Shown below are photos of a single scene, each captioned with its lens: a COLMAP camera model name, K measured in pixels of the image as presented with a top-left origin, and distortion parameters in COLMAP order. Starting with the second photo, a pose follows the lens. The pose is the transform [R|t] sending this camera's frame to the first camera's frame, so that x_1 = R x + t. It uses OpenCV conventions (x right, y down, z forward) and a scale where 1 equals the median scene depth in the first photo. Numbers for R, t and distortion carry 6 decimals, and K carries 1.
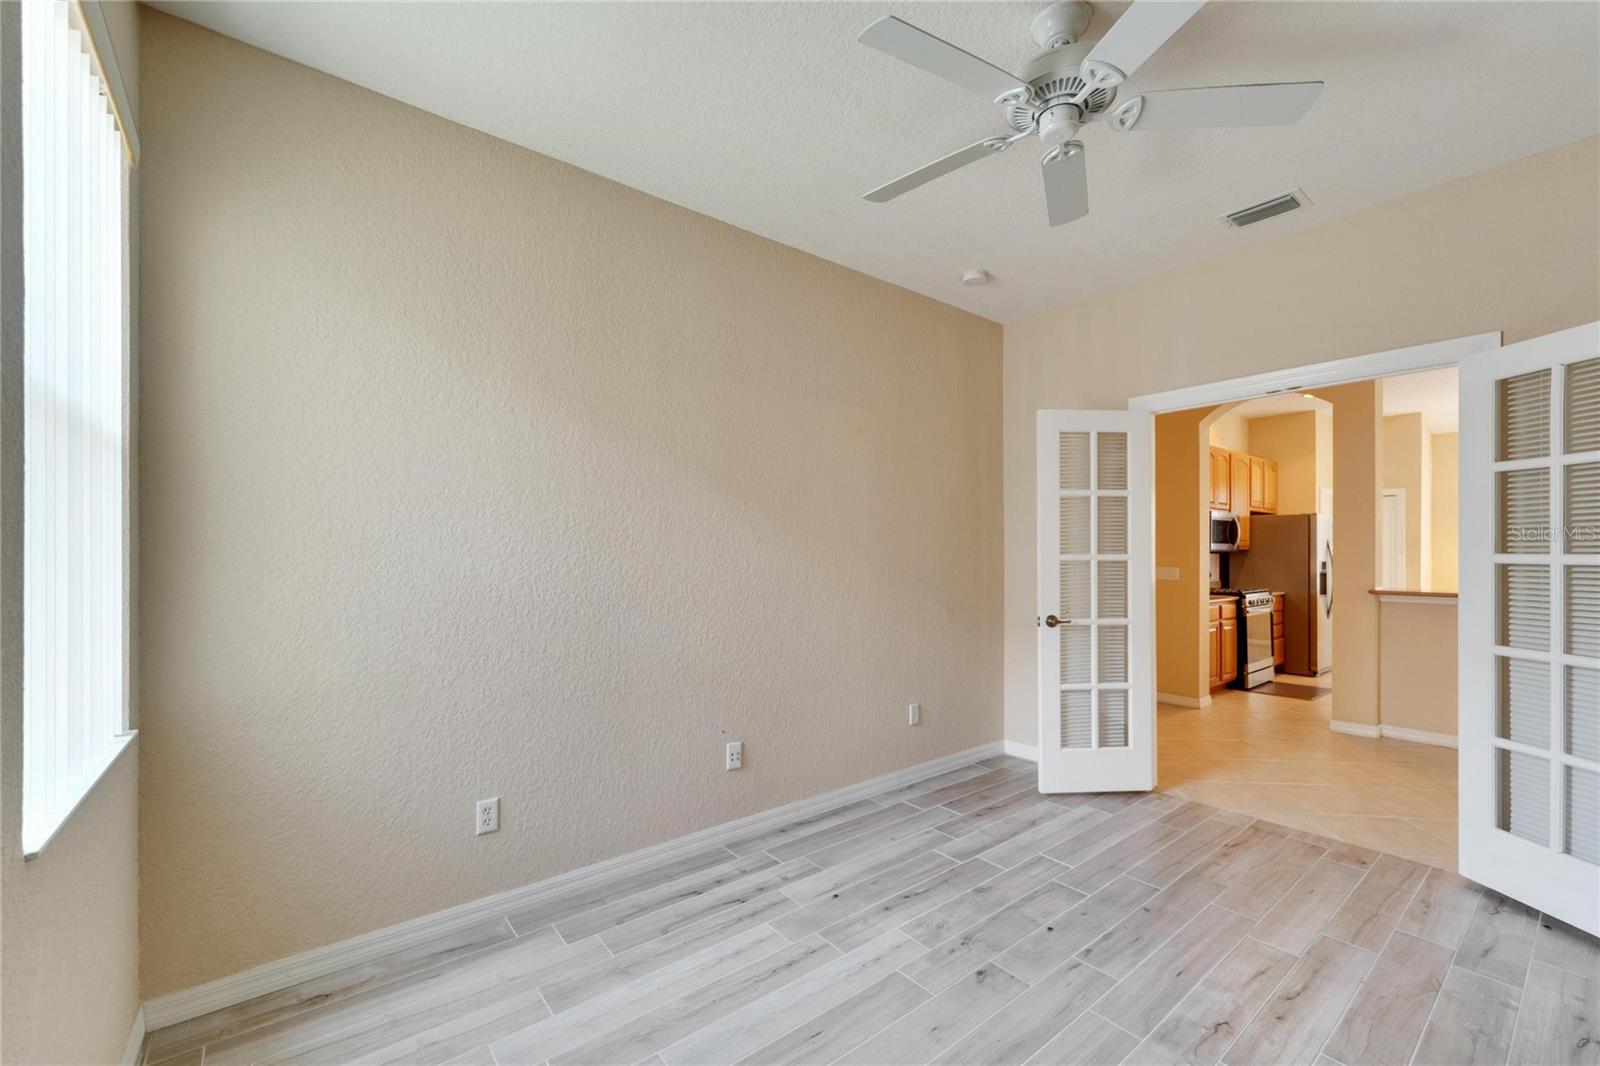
lens RADIAL K [[652.0, 0, 800.0], [0, 652.0, 533.0], [0, 0, 1]] dist [0.015378, -0.006957]
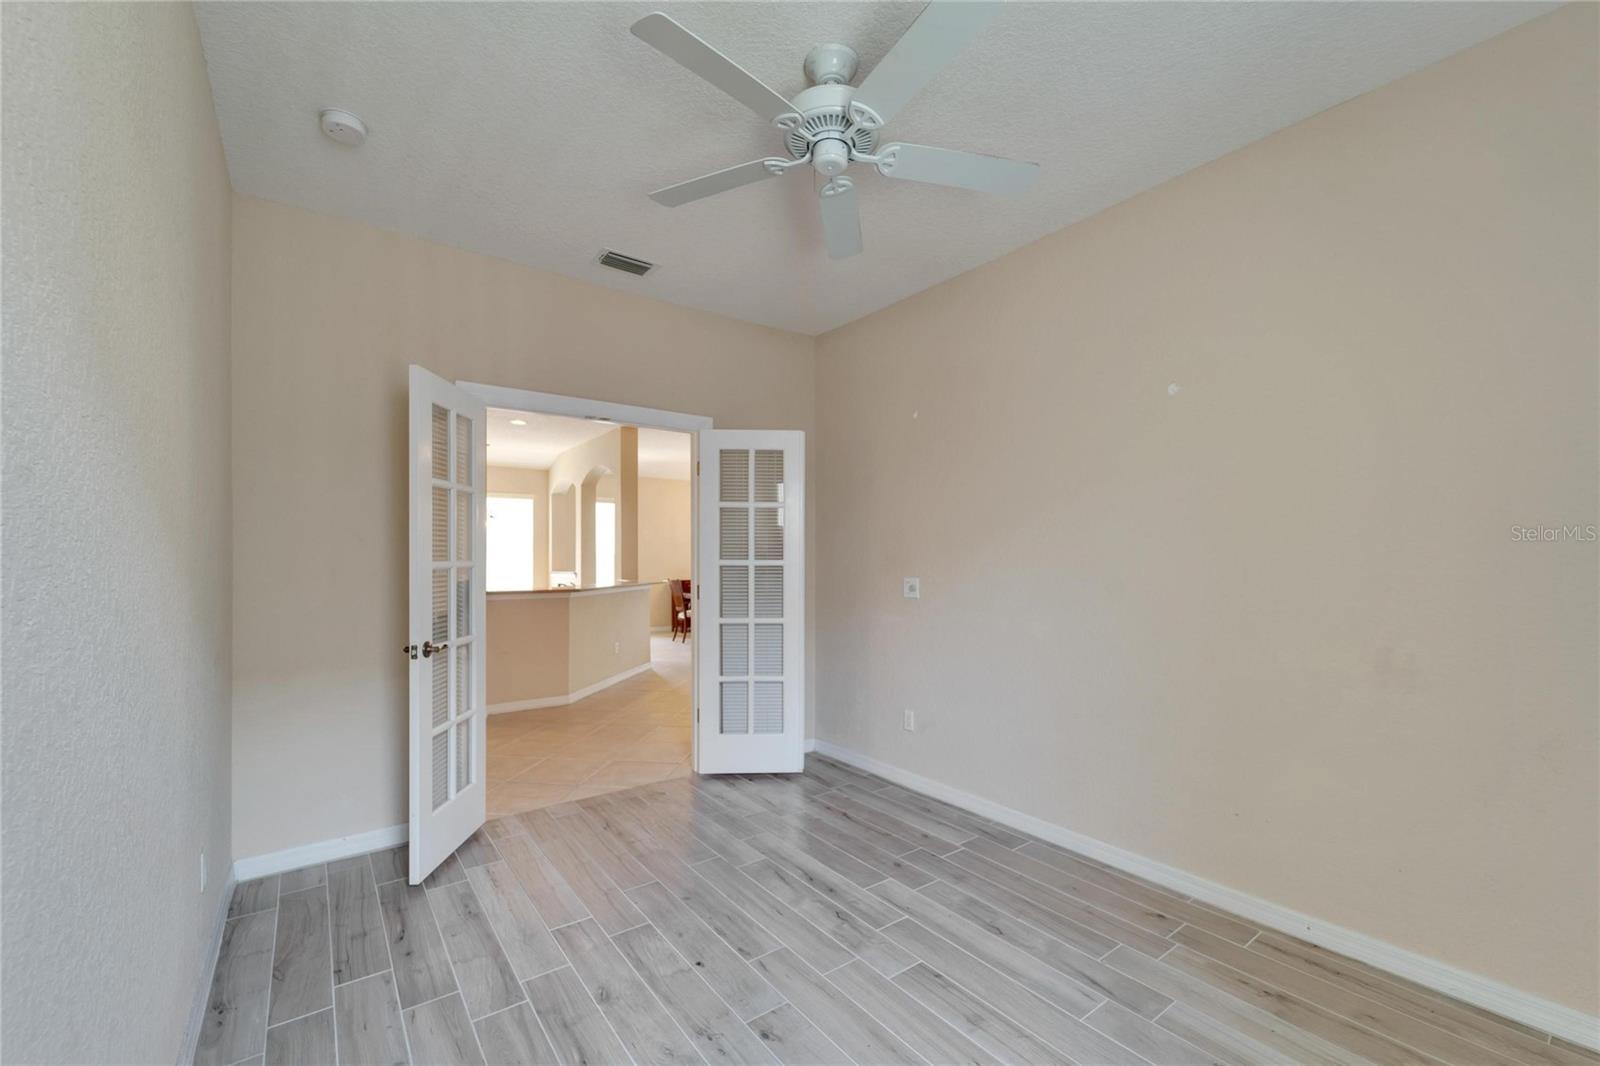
lens RADIAL K [[650.7, 0, 799.7], [0, 650.7, 542.1], [0, 0, 1]] dist [-0.001288, -0.000239]
pose [[0.027237, 0.025892, 0.999294, -0.472237], [-0.029880, 0.999239, -0.025076, 0.022551], [-0.999182, -0.029176, 0.027990, 0.730434]]
